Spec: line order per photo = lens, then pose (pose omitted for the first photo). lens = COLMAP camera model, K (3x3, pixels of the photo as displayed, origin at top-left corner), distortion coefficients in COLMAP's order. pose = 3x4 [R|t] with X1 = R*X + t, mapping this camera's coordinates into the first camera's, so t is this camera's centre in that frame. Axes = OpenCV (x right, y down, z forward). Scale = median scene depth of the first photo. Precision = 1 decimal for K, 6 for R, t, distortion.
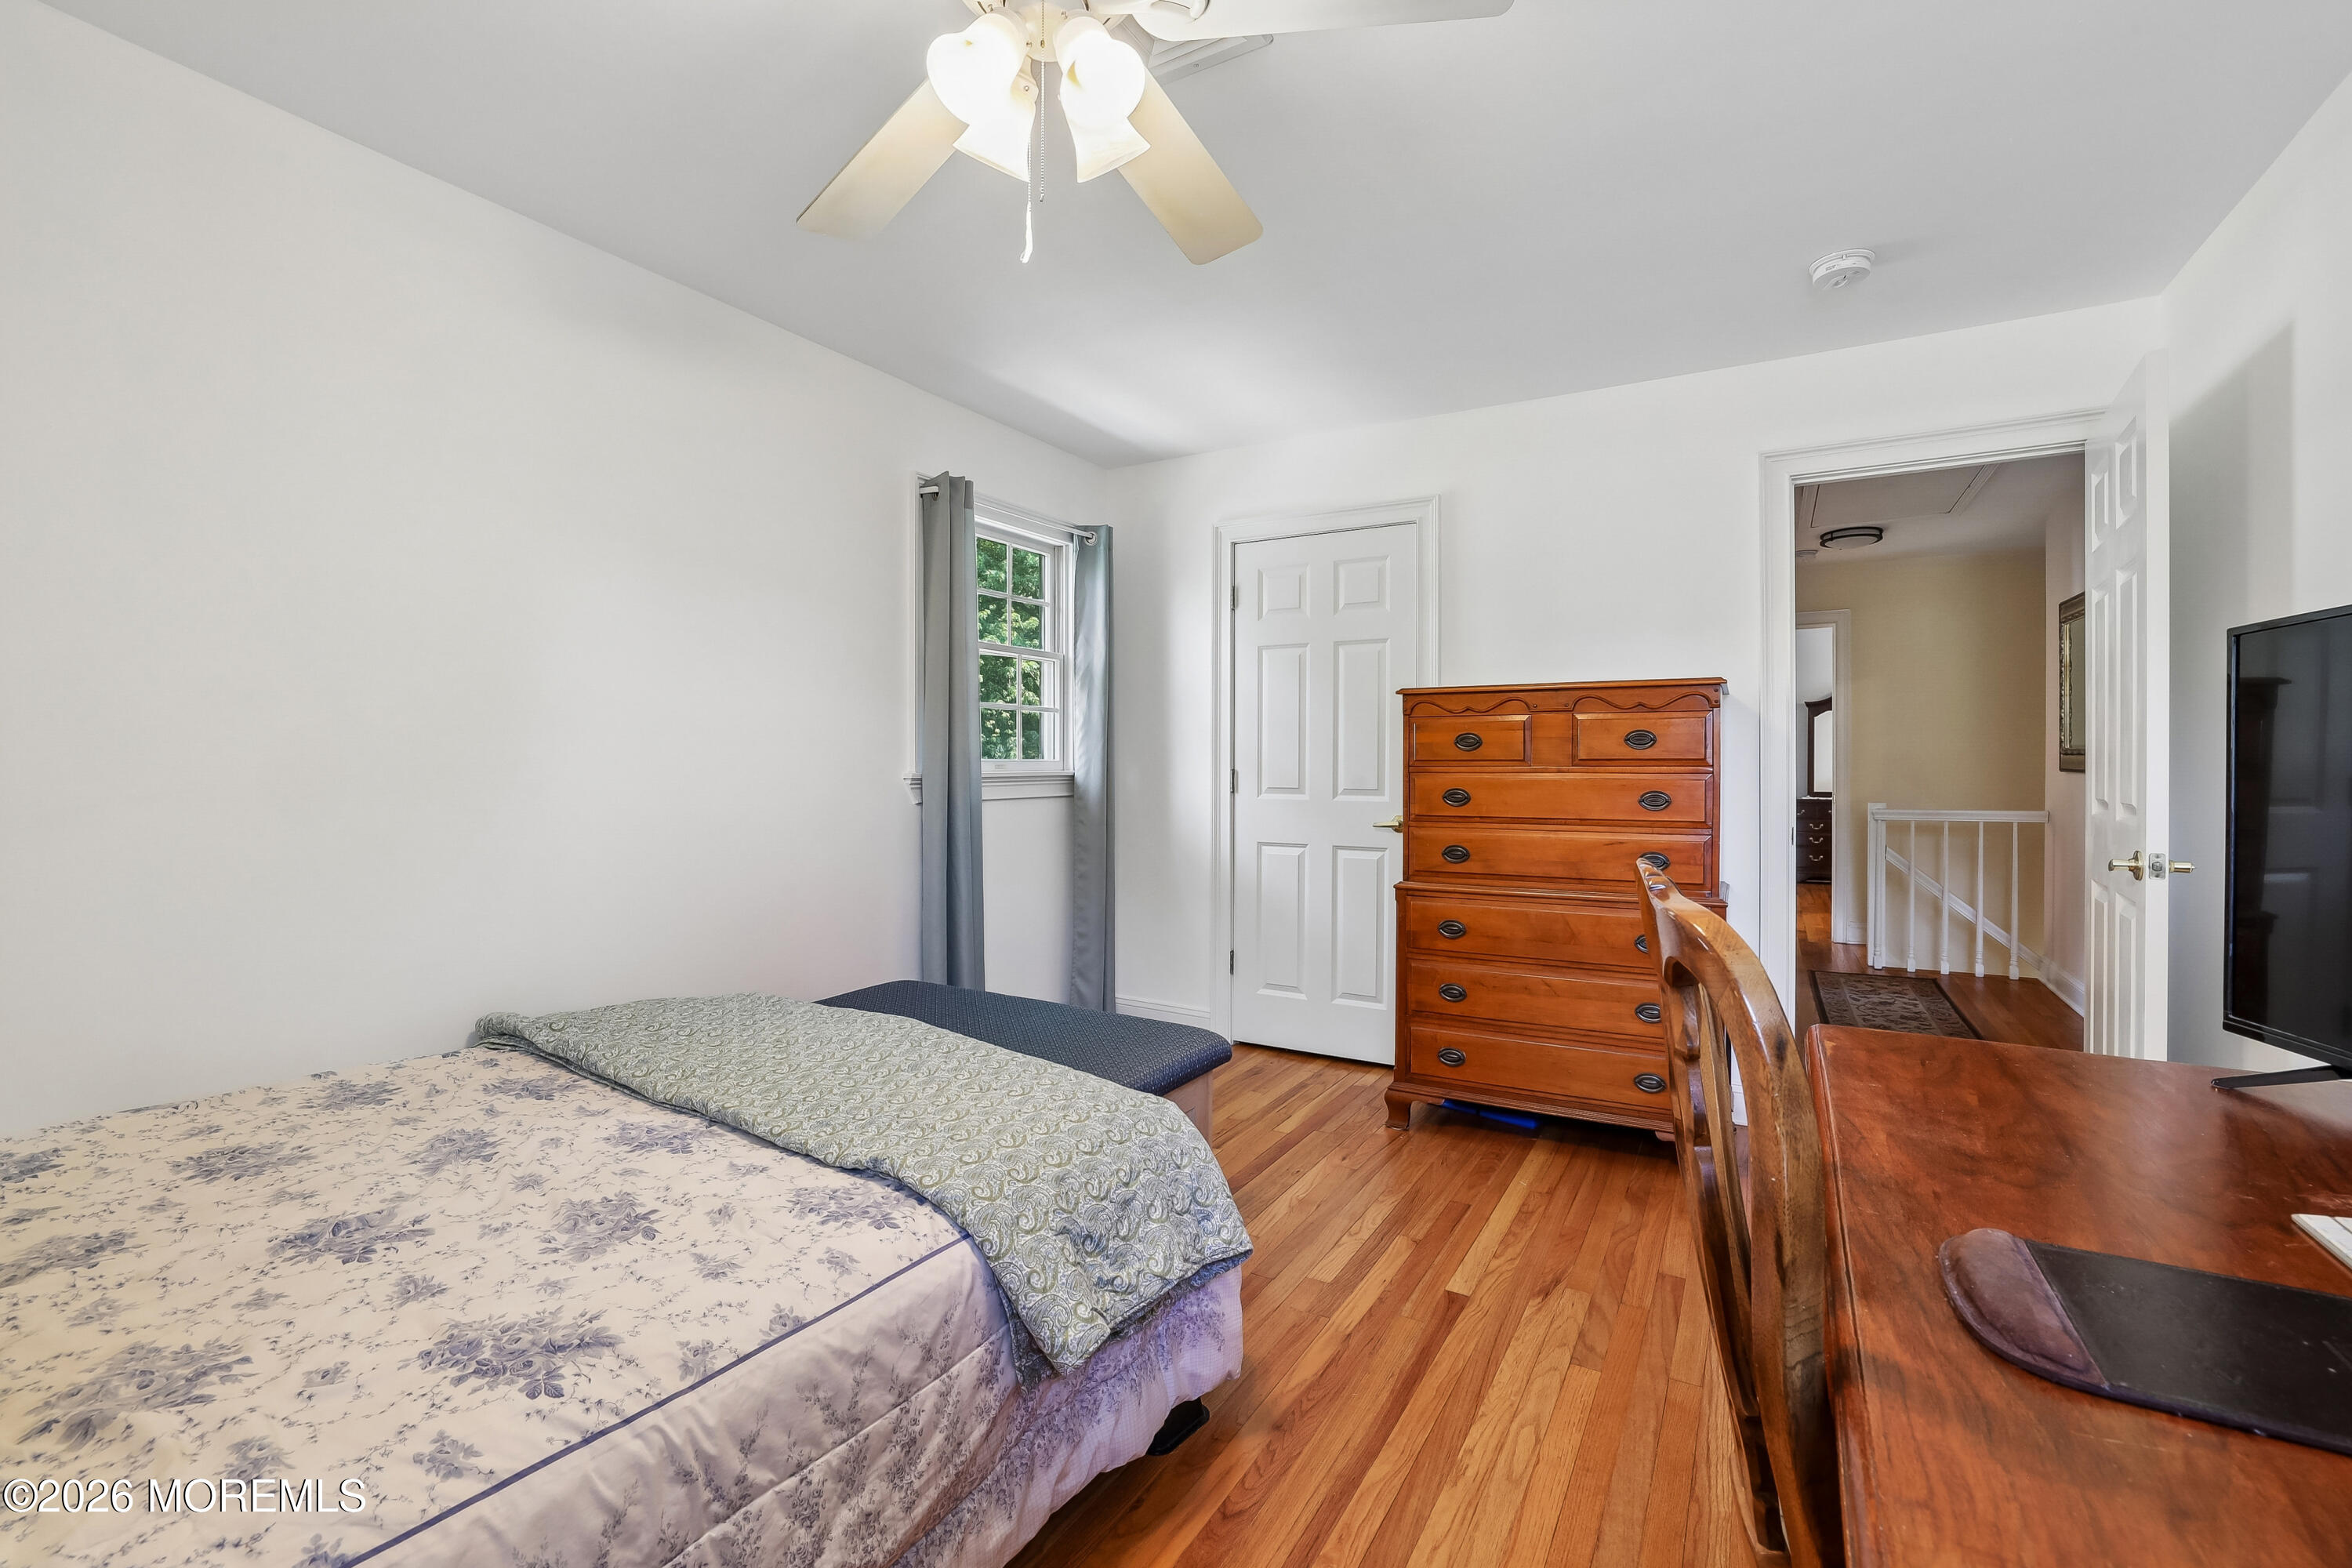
lens RADIAL K [[1026.5, 0, 1179.6], [0, 1026.5, 778.0], [0, 0, 1]] dist [-0.031160, 0.008948]
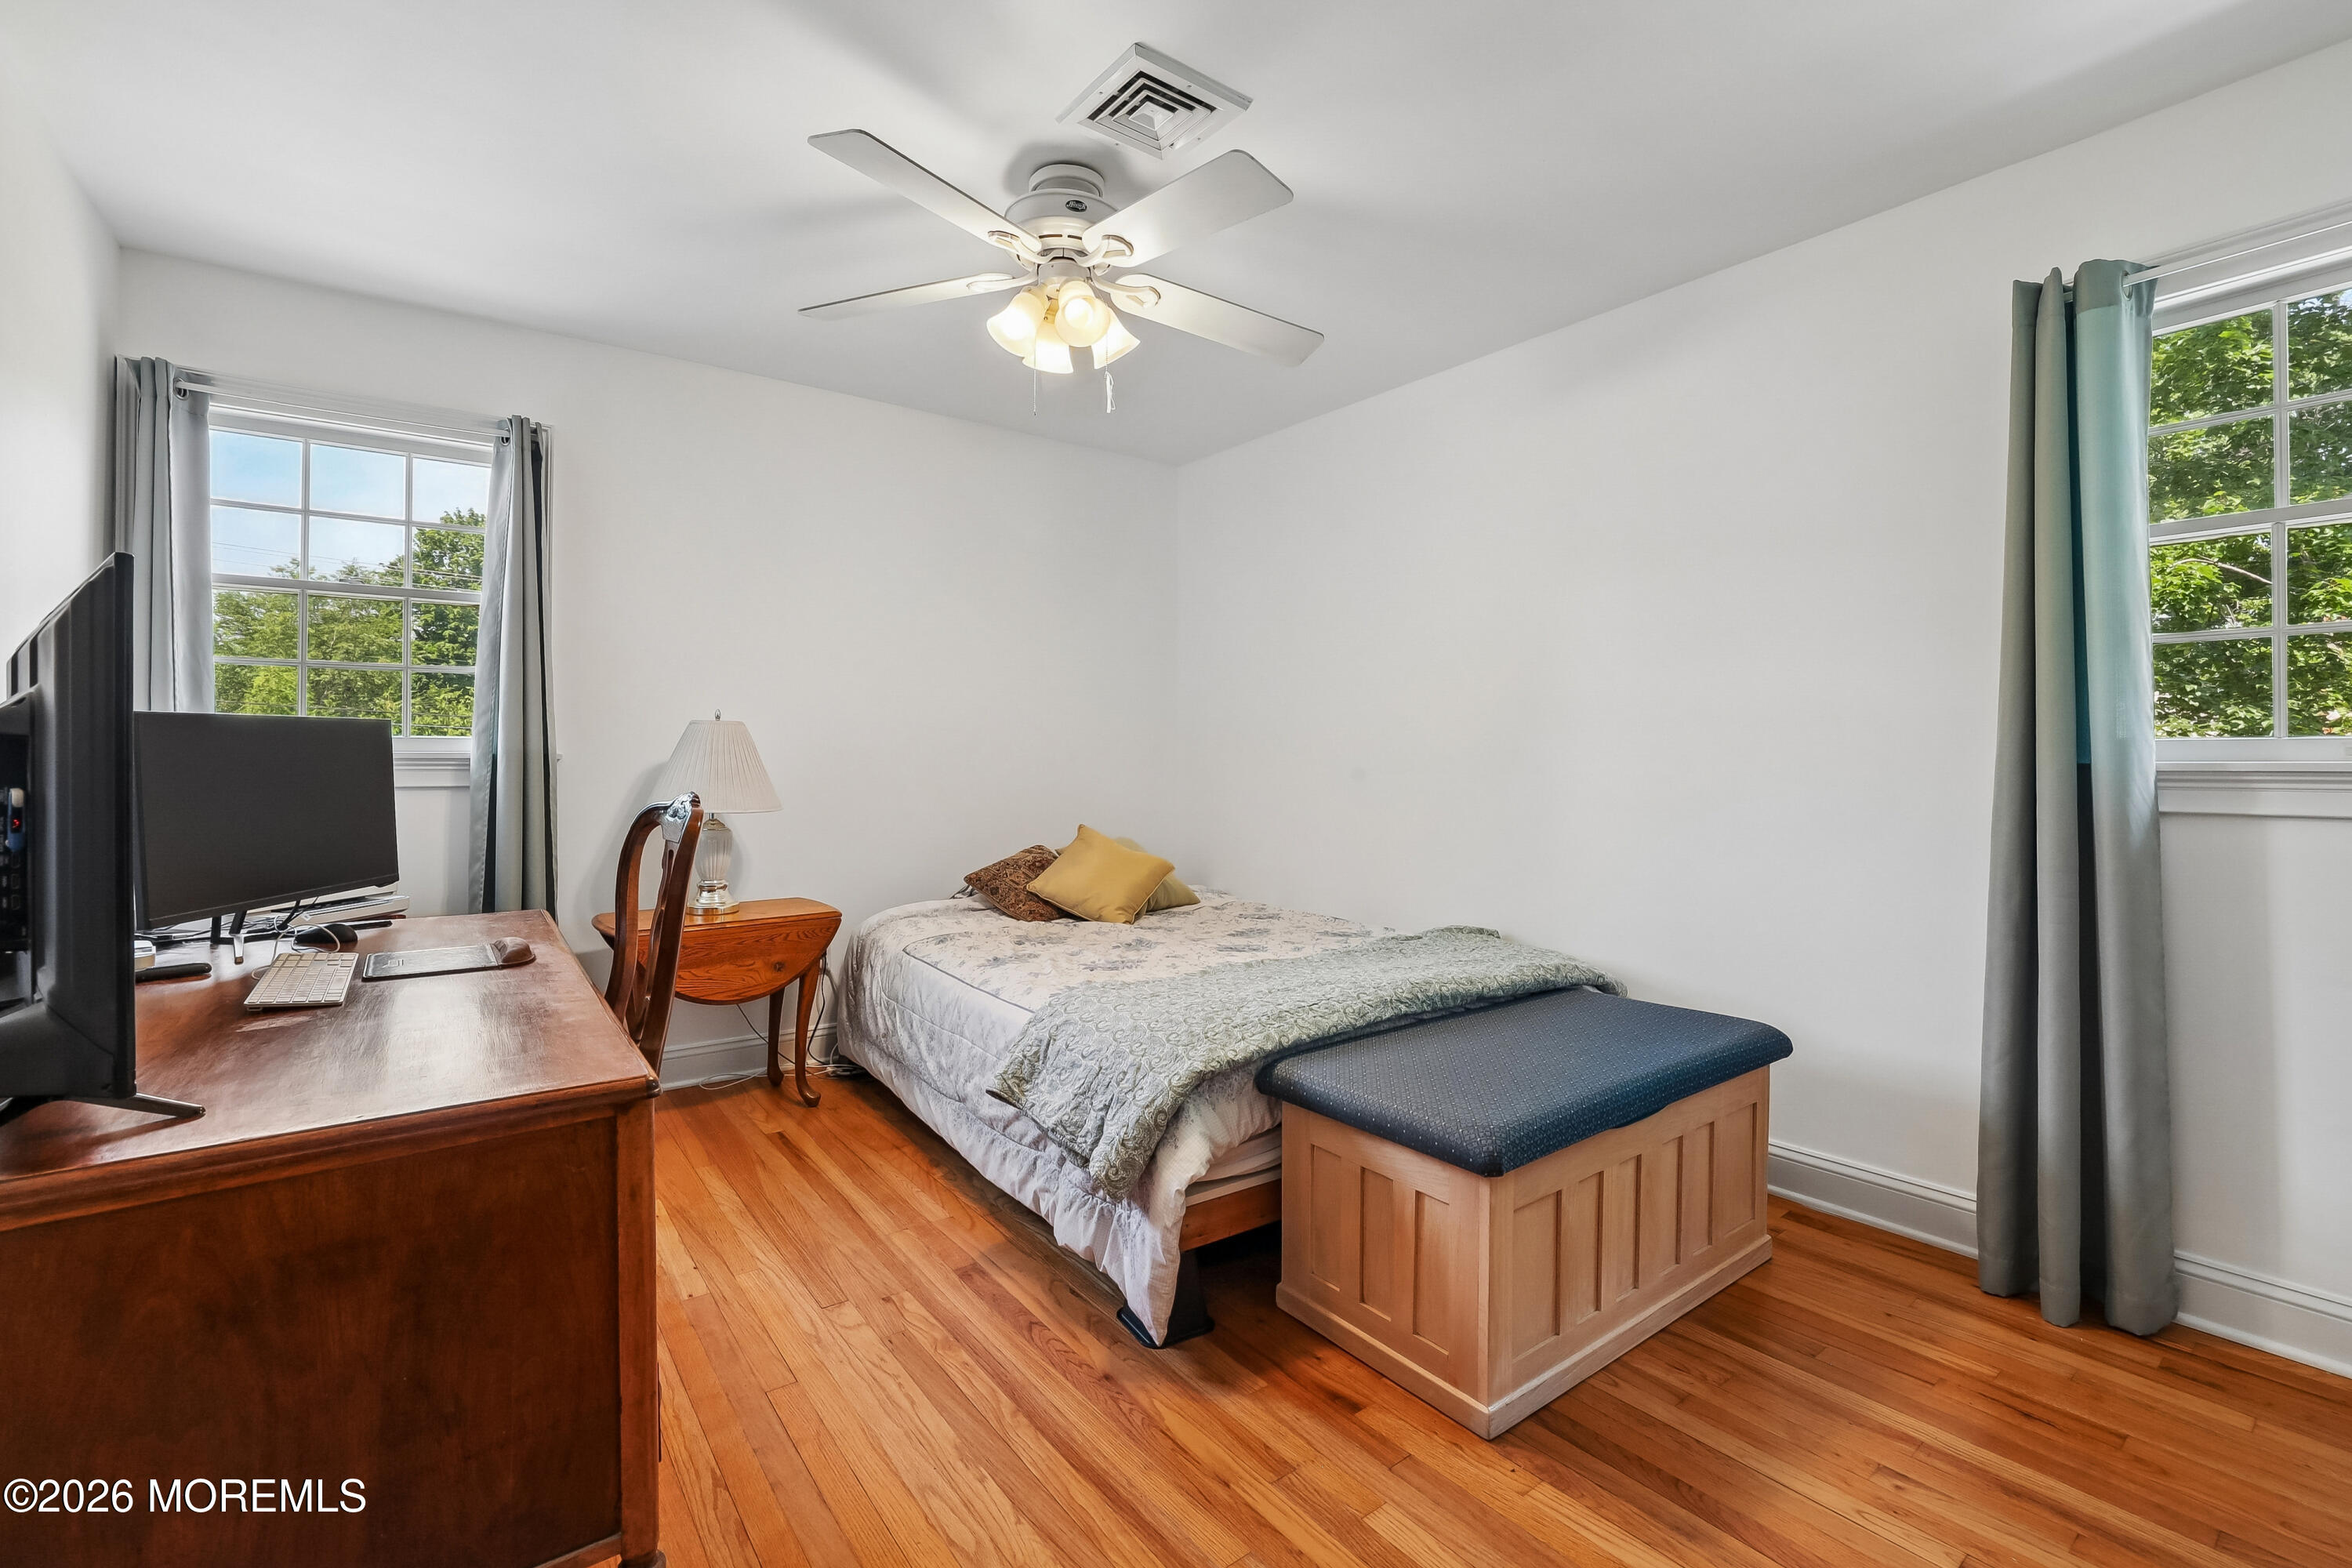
lens RADIAL K [[1026.5, 0, 1182.1], [0, 1026.5, 770.2], [0, 0, 1]] dist [-0.031160, 0.008948]
pose [[-0.390784, 0.004327, -0.920472, 1.103884], [-0.007215, 0.999944, 0.007763, -0.007037], [0.920454, 0.009675, -0.390731, 1.567579]]
